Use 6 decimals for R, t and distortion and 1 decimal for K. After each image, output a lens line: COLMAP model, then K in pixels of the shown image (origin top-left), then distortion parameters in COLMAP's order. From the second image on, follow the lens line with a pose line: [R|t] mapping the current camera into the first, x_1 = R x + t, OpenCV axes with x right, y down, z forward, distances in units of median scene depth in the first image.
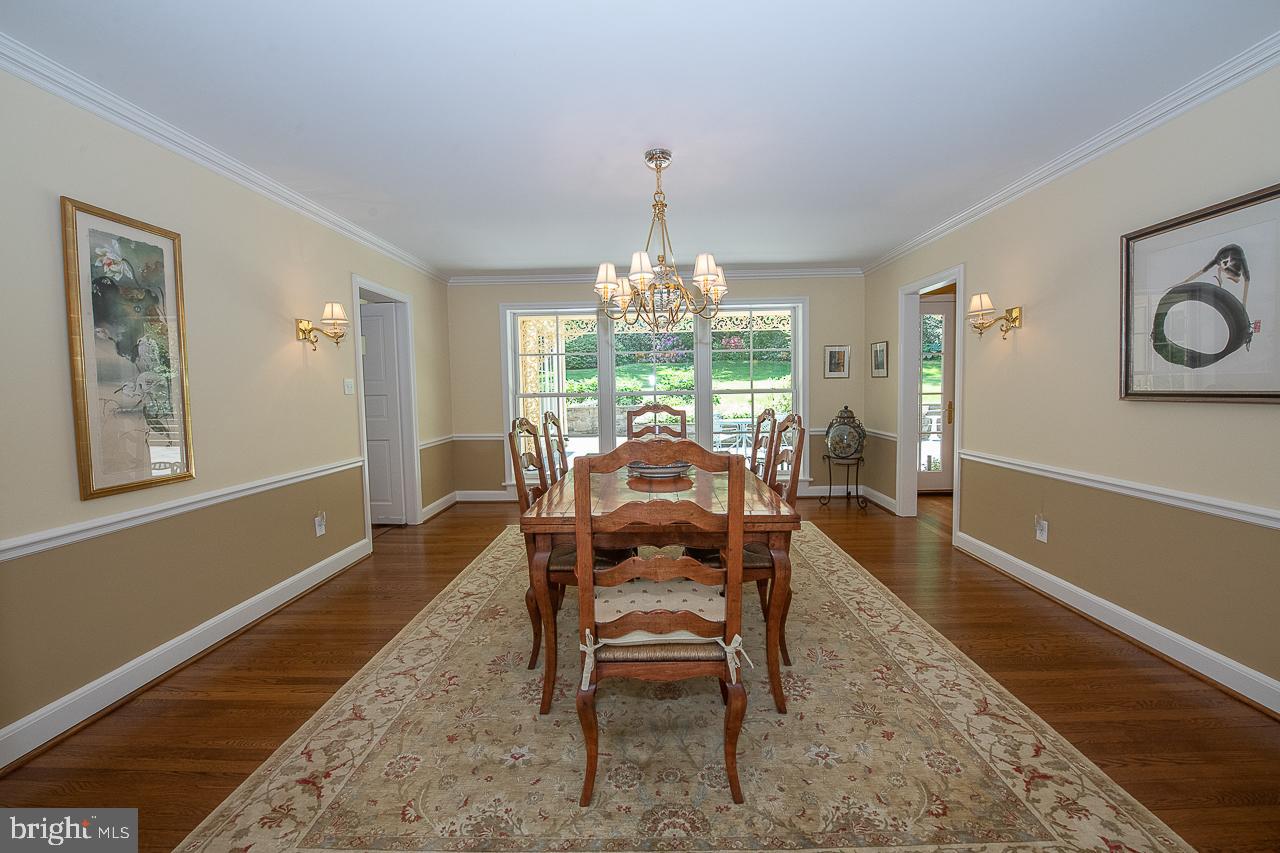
lens RADIAL K [[505.1, 0, 646.4], [0, 505.1, 419.3], [0, 0, 1]] dist [-0.002662, -0.004139]
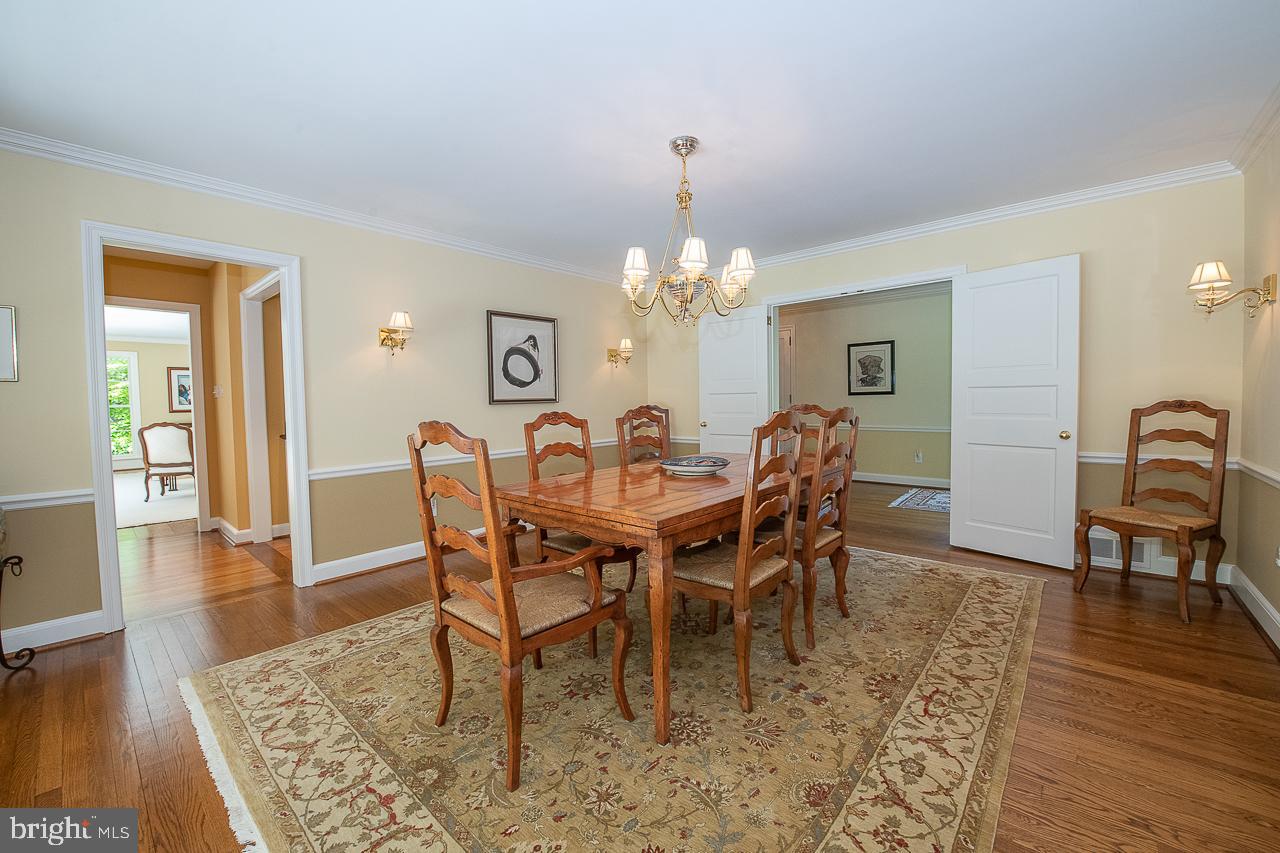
lens RADIAL K [[505.1, 0, 646.4], [0, 505.1, 419.3], [0, 0, 1]] dist [-0.002662, -0.004139]
pose [[-0.763041, 0.008564, 0.646293, -0.688352], [0.073093, 0.994641, 0.073117, -0.087676], [-0.642204, 0.103030, -0.759578, 2.315518]]
